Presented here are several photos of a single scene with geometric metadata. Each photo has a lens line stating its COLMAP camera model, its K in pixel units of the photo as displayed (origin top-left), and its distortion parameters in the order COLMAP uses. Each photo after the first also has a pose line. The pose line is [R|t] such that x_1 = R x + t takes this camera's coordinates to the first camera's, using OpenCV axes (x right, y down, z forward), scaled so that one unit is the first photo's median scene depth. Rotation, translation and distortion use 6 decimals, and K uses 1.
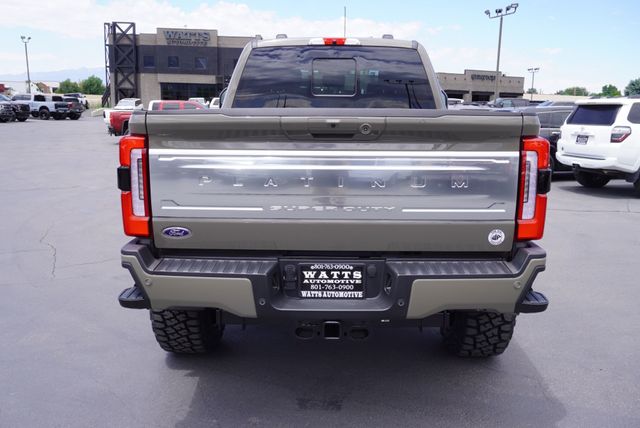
lens RADIAL K [[564.5, 0, 320.0], [0, 564.5, 214.0], [0, 0, 1]] dist [0.037971, 0.000831]
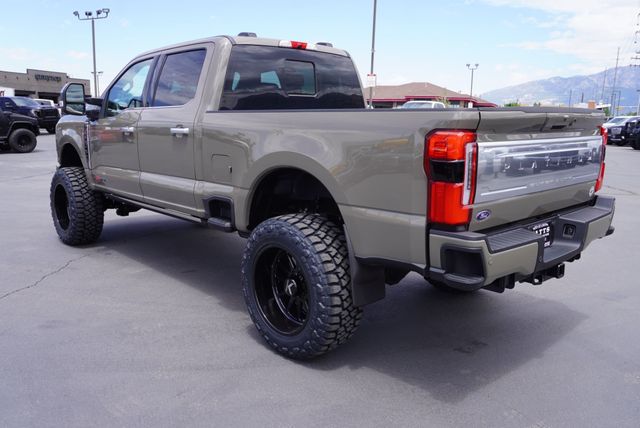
lens RADIAL K [[540.9, 0, 338.7], [0, 540.9, 213.2], [0, 0, 1]] dist [-0.015329, -0.005510]
pose [[0.708616, -0.129653, 0.693580, -0.658278], [0.126251, 0.990408, 0.056153, -0.037538], [-0.694207, 0.047774, 0.718188, 0.228857]]
